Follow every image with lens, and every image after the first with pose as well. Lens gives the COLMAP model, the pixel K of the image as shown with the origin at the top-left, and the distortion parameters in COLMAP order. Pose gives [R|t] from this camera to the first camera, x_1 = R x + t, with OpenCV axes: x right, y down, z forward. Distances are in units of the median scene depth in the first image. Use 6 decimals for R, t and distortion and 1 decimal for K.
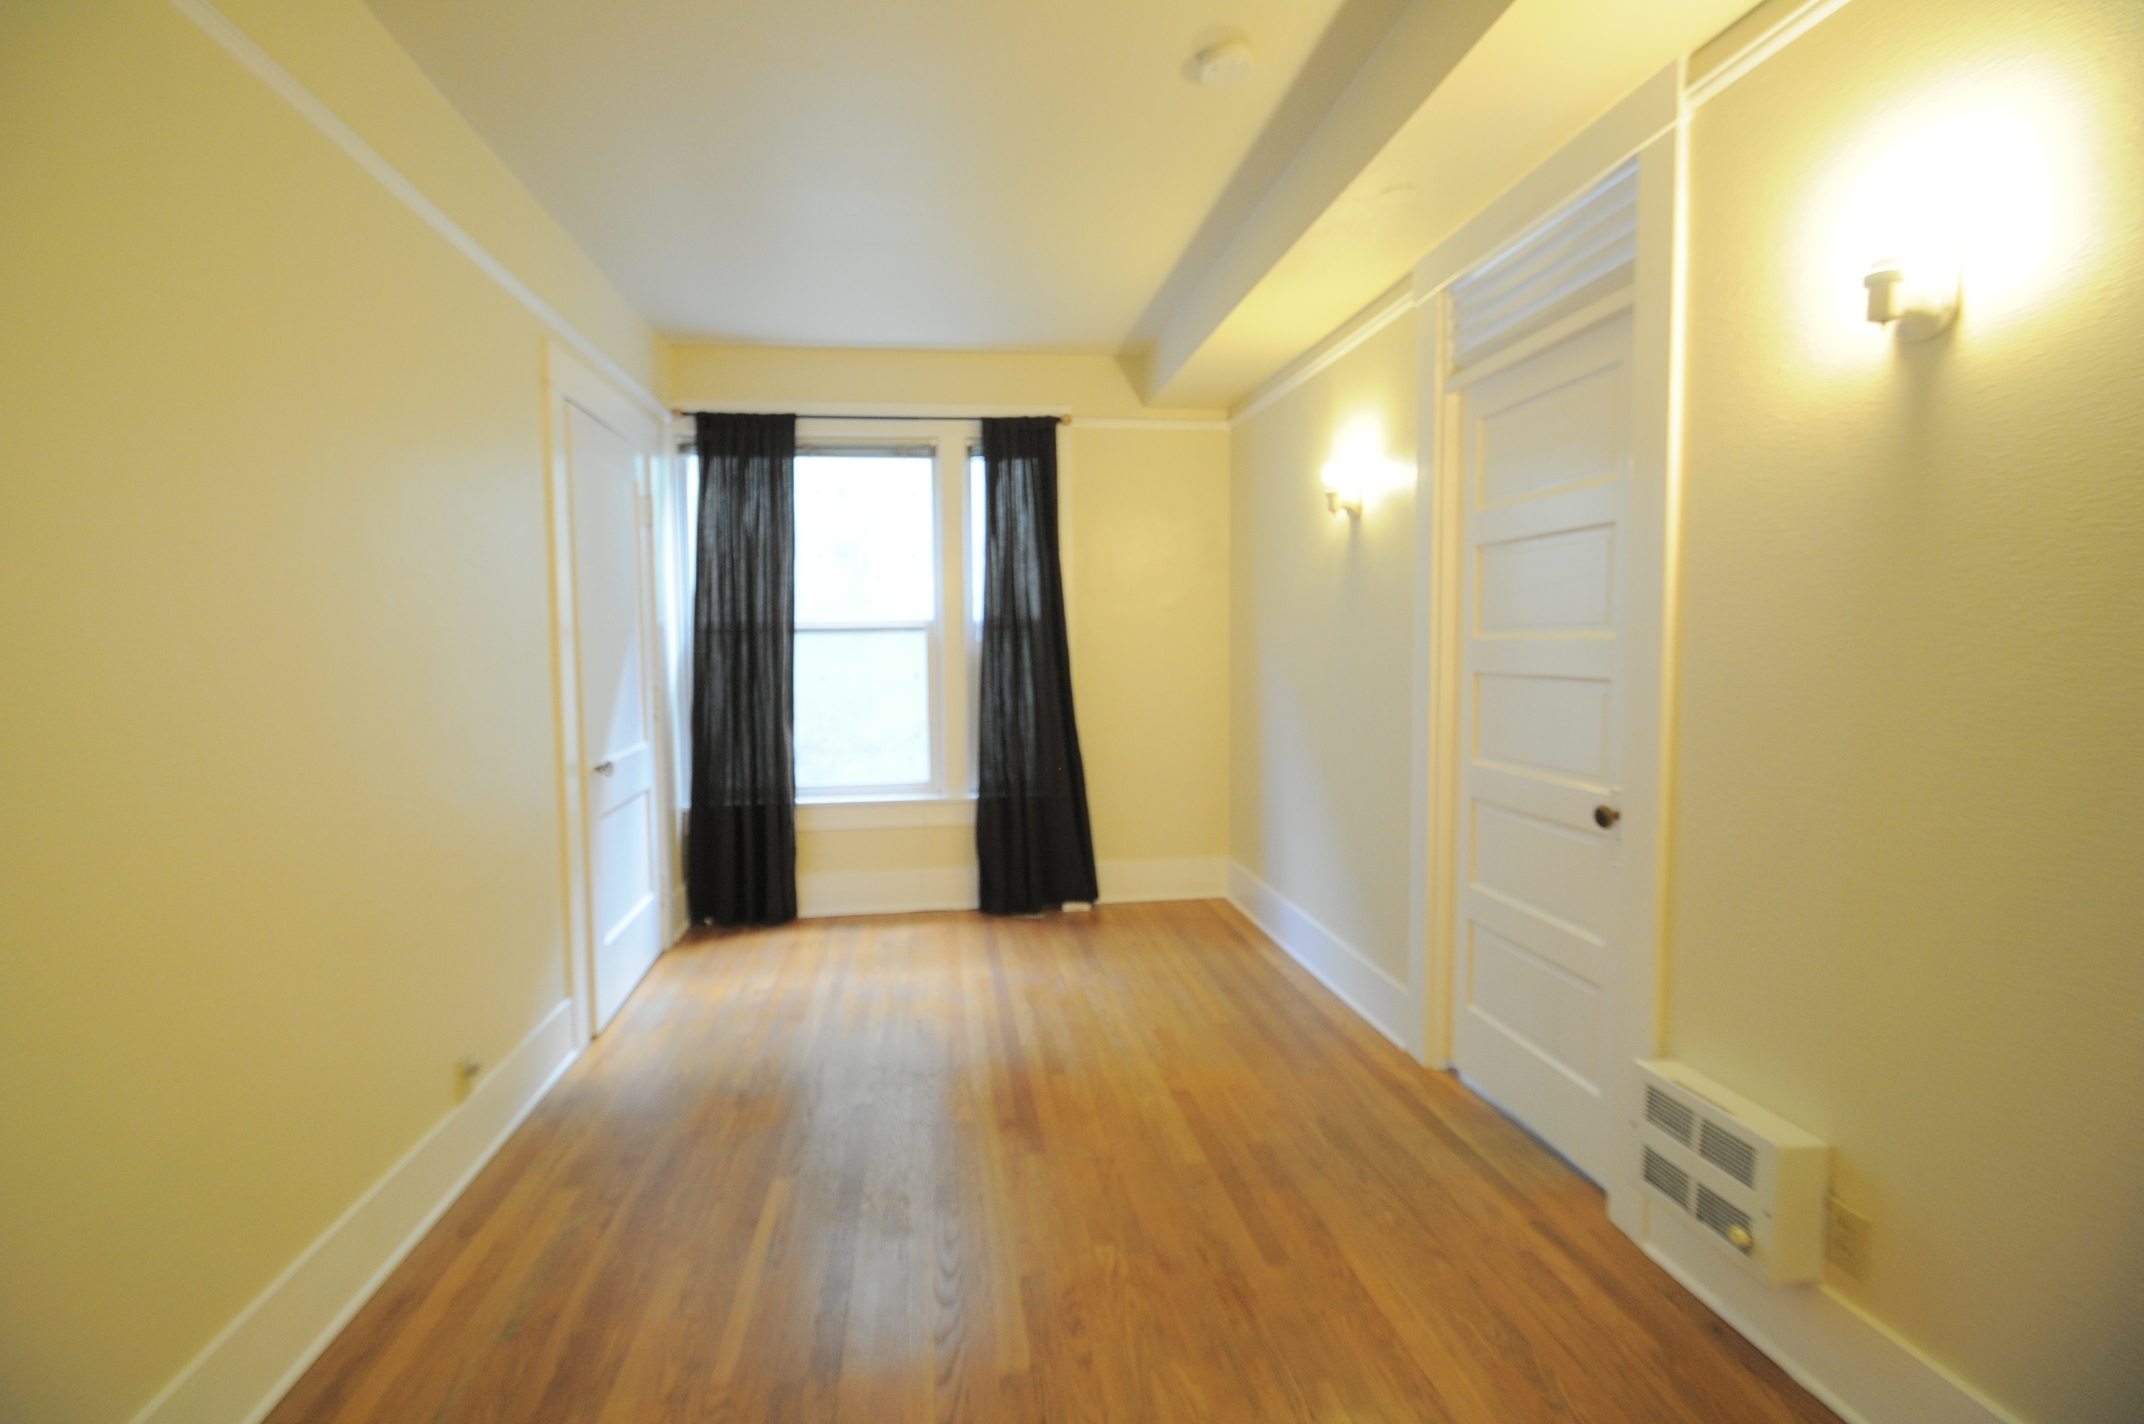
lens RADIAL K [[945.5, 0, 1038.4], [0, 945.5, 680.3], [0, 0, 1]] dist [0.014115, -0.000153]
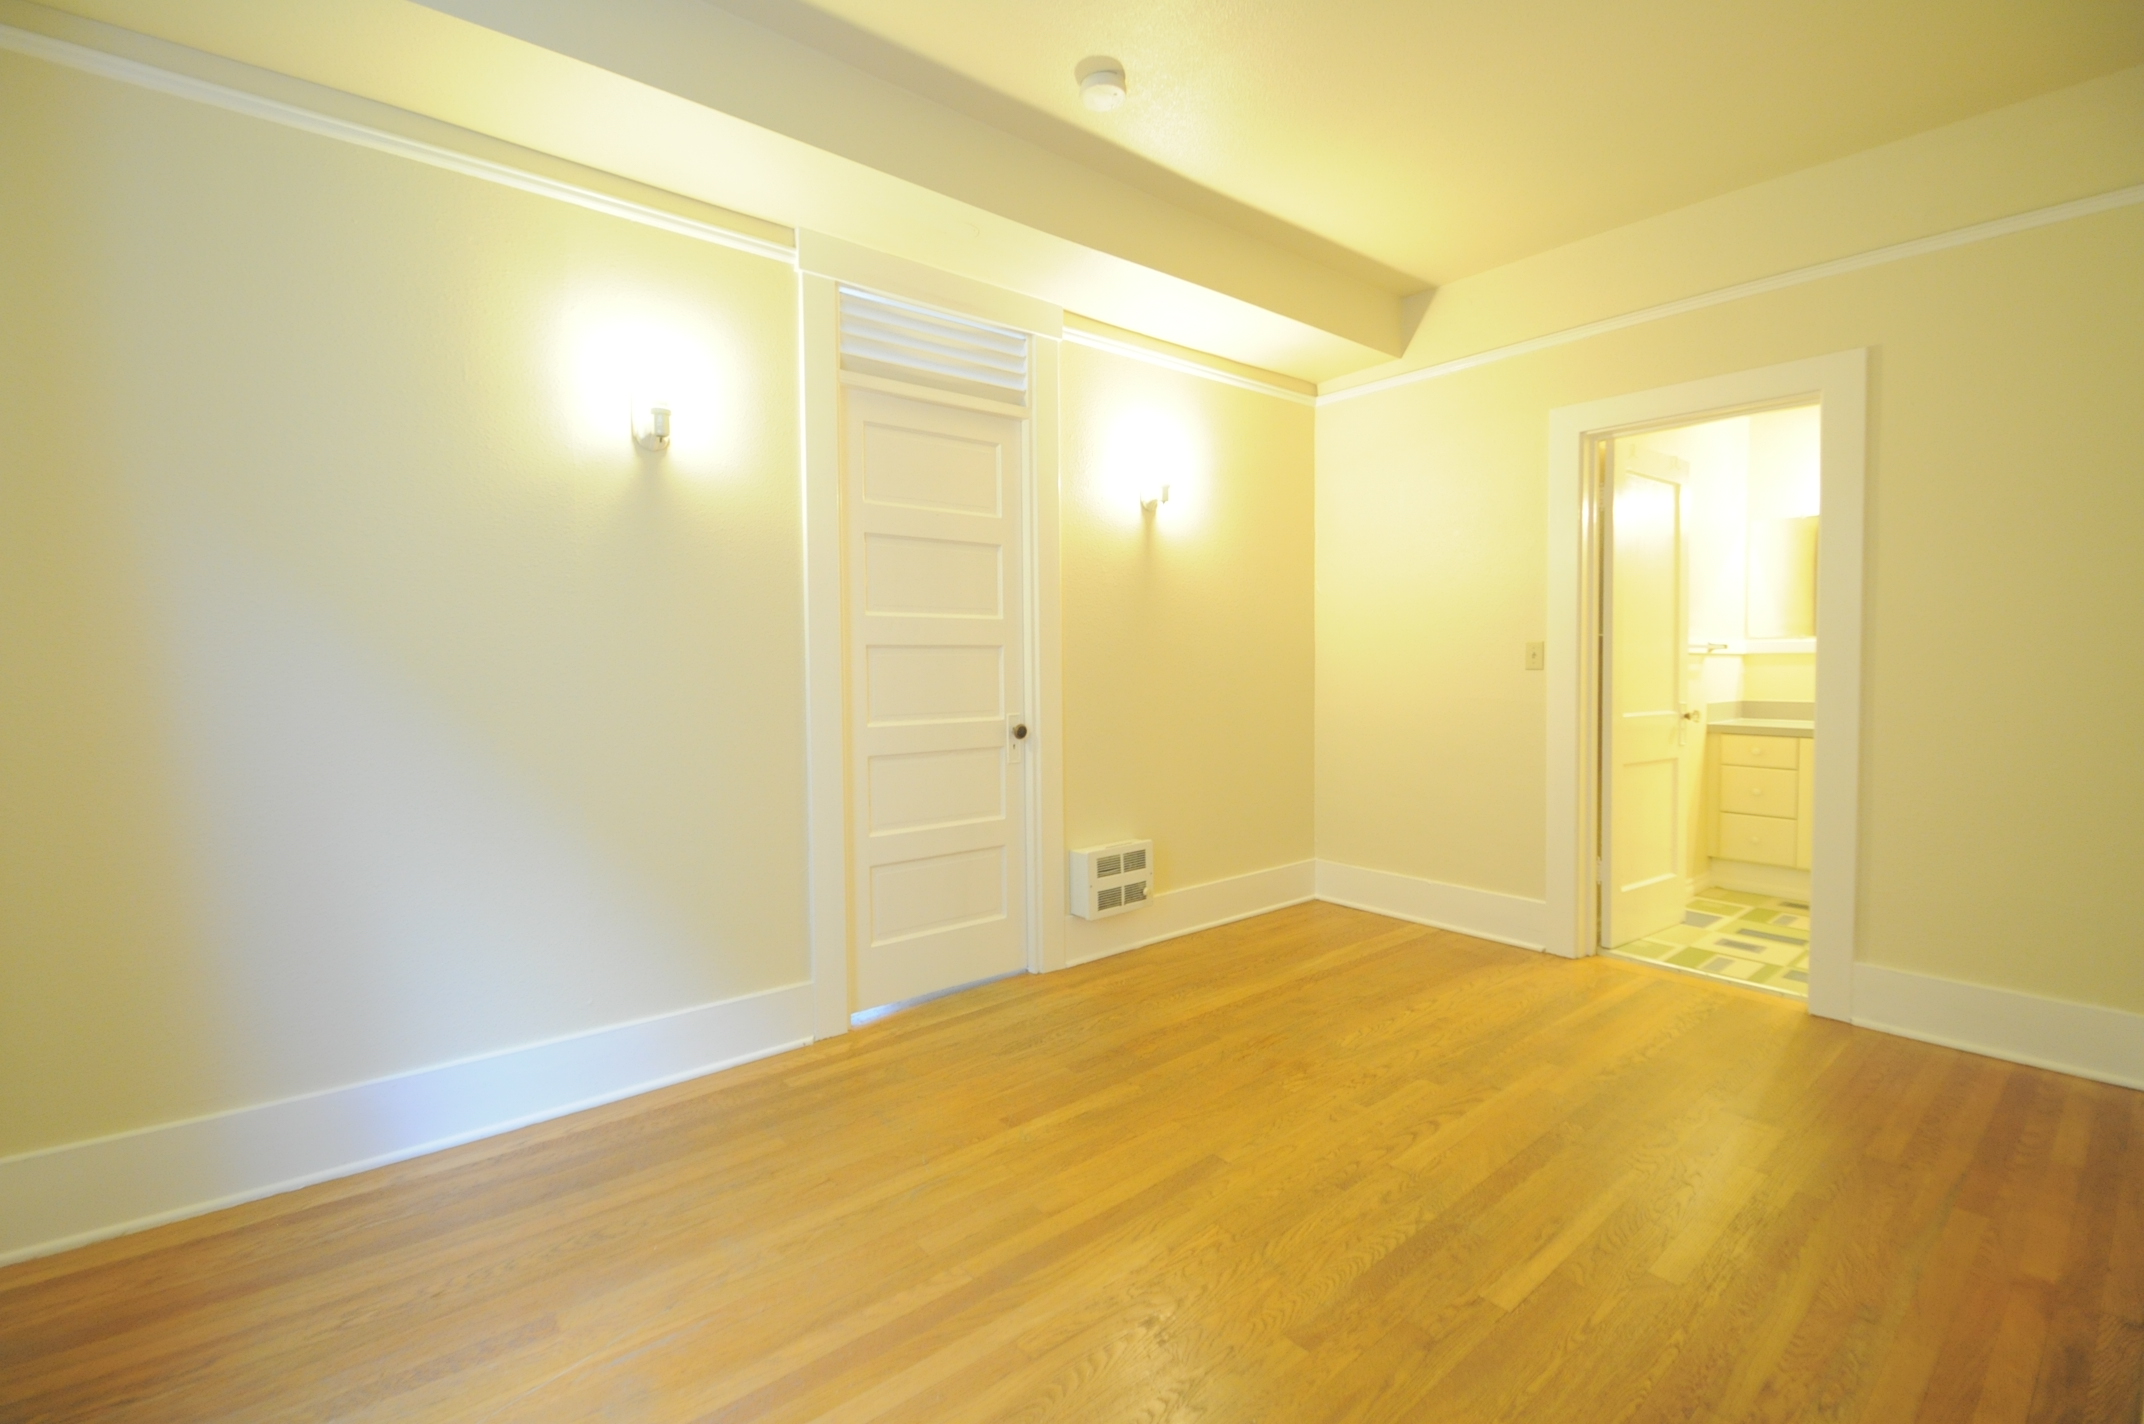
lens RADIAL K [[945.5, 0, 1038.4], [0, 945.5, 680.3], [0, 0, 1]] dist [0.014115, -0.000153]
pose [[-0.535785, -0.006513, 0.844329, -0.791439], [0.043455, 0.998432, 0.035277, -0.000110], [-0.843235, 0.055591, -0.534663, 1.883619]]
